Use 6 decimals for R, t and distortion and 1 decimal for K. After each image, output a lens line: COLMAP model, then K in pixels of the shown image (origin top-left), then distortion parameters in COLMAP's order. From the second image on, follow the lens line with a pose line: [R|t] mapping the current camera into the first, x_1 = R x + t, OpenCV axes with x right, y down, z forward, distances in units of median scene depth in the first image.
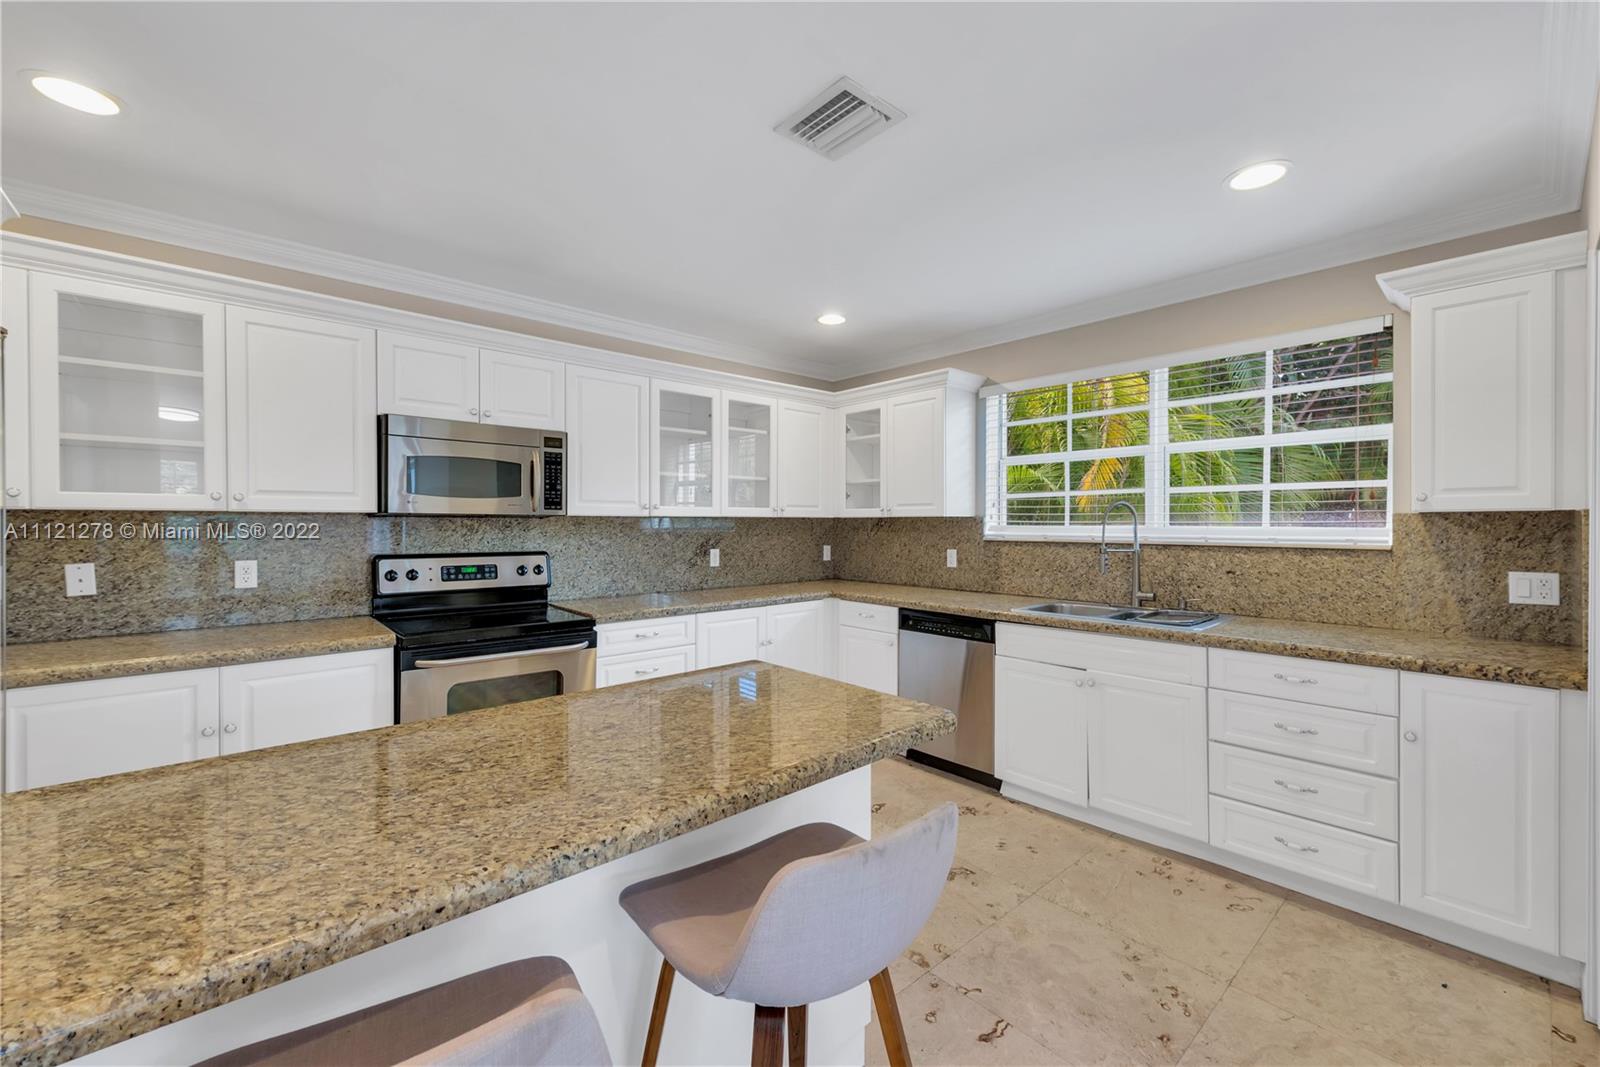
lens RADIAL K [[652.0, 0, 817.0], [0, 652.0, 530.3], [0, 0, 1]] dist [0.006759, -0.001987]
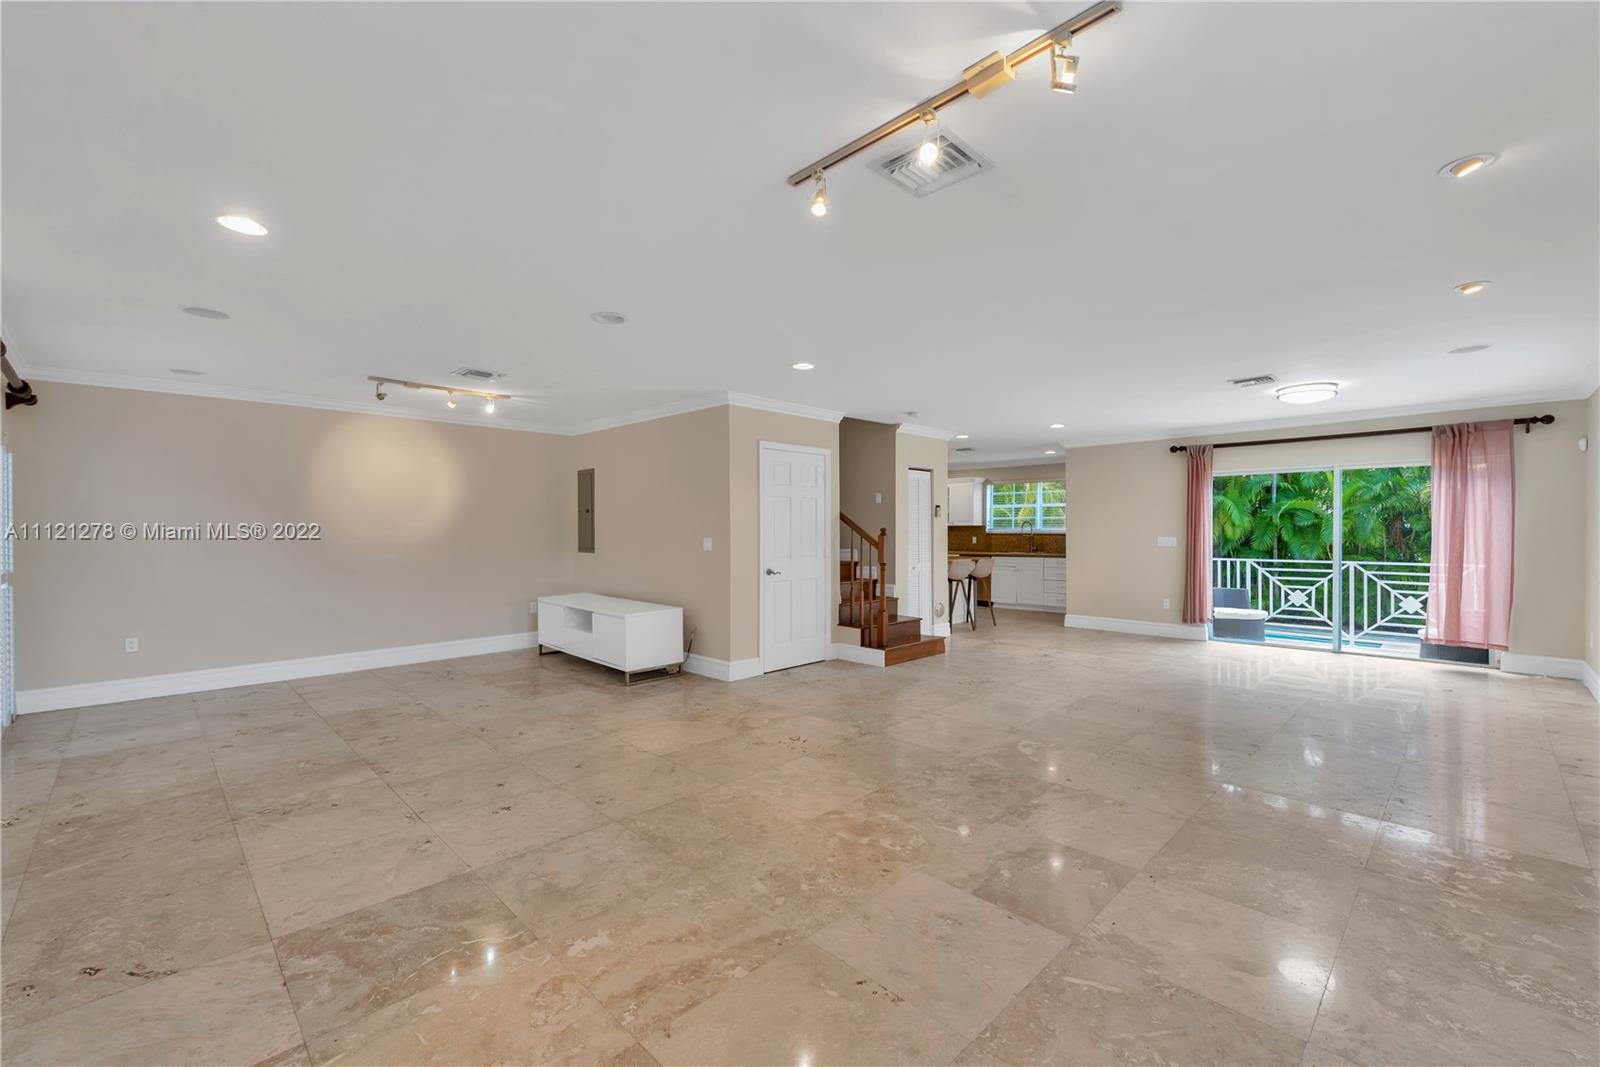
lens RADIAL K [[680.1, 0, 792.6], [0, 680.1, 536.0], [0, 0, 1]] dist [0.008394, -0.002924]
pose [[0.999512, -0.000068, 0.031227, -0.832029], [0.000047, 1.000000, 0.000655, 0.028127], [-0.031227, -0.000653, 0.999512, -2.393495]]
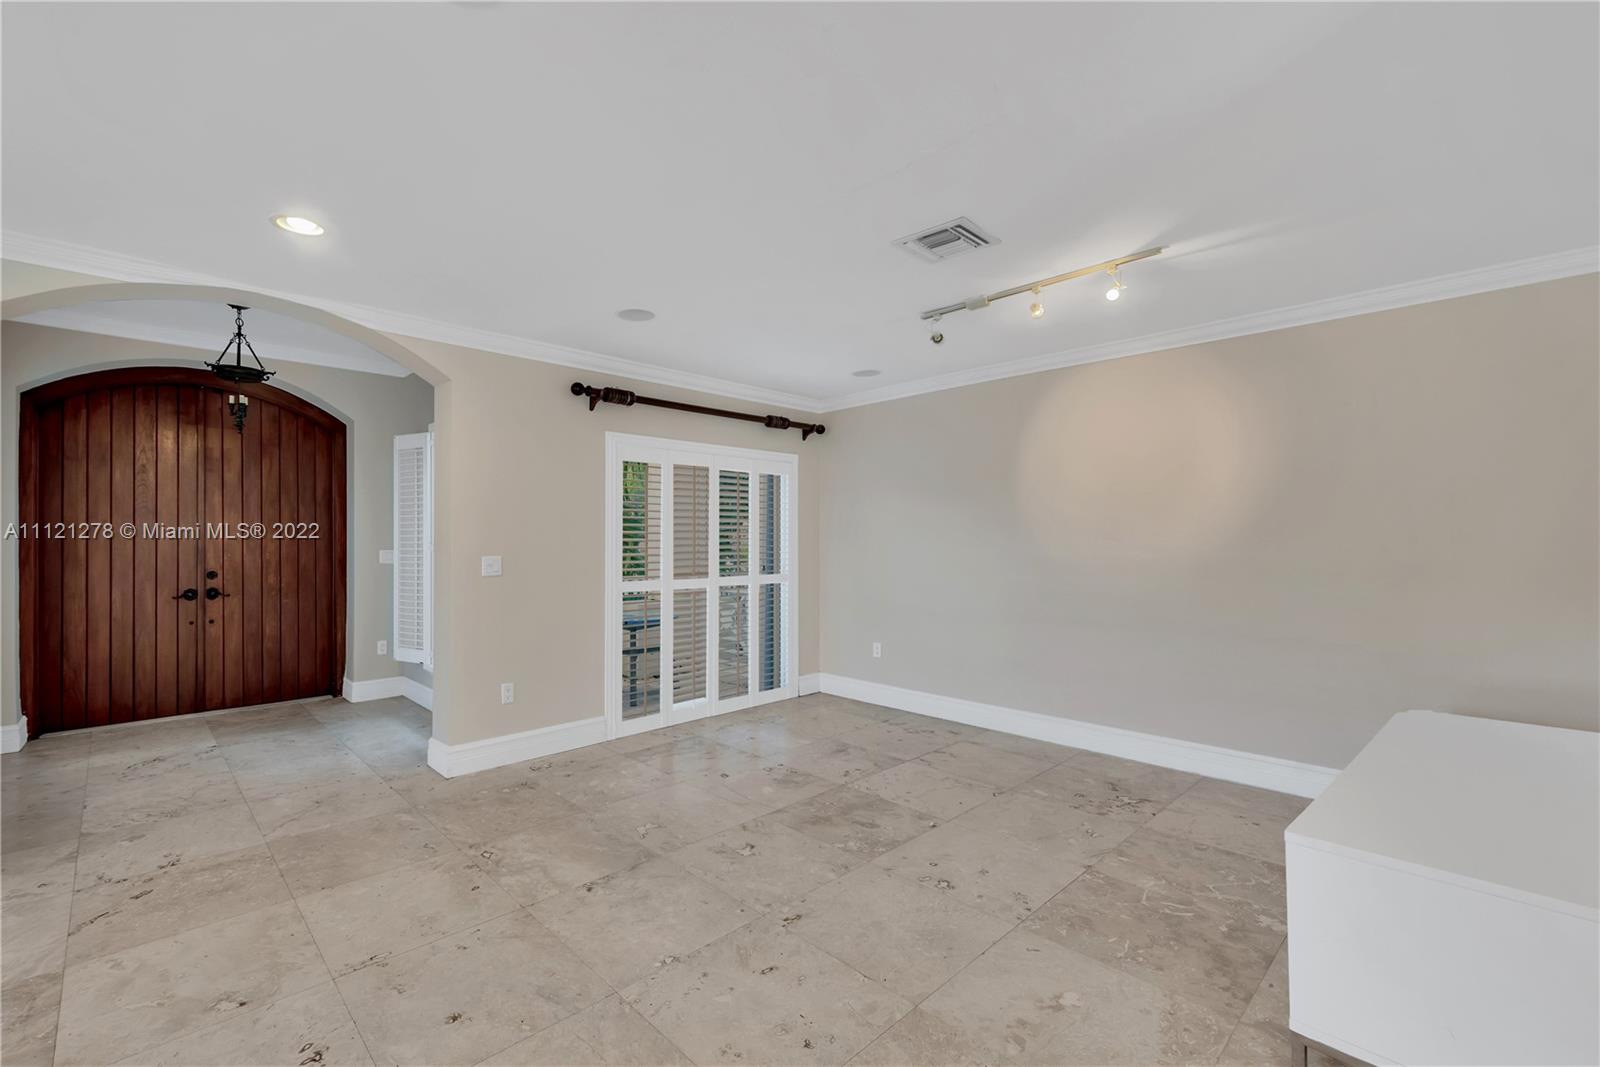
lens RADIAL K [[680.1, 0, 722.6], [0, 680.1, 537.9], [0, 0, 1]] dist [0.008394, -0.002924]
pose [[-0.015756, 0.004536, -0.999866, -0.684213], [-0.008648, 0.999952, 0.004673, 0.009515], [0.999838, 0.008721, -0.015716, -1.061762]]
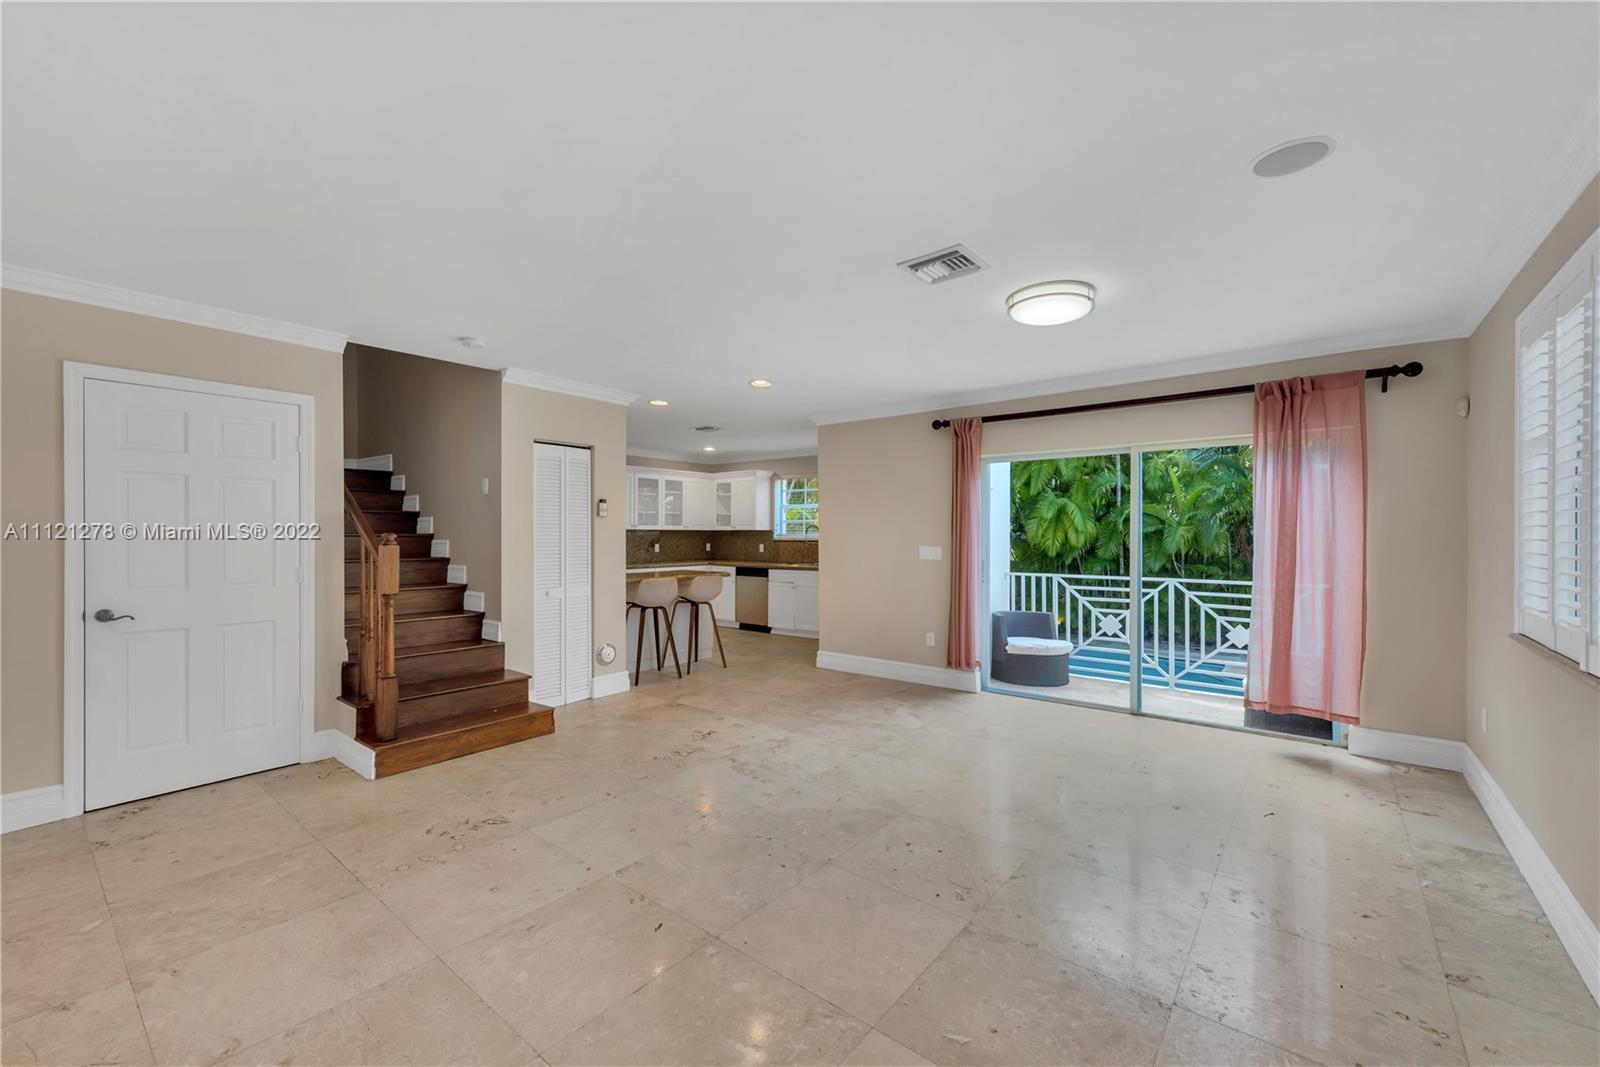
lens RADIAL K [[652.0, 0, 805.6], [0, 652.0, 534.9], [0, 0, 1]] dist [0.006759, -0.001987]
pose [[0.988884, 0.003902, 0.148636, 0.018937], [-0.002850, 0.999969, -0.007287, 0.015669], [-0.148660, 0.006783, 0.988865, -1.607270]]
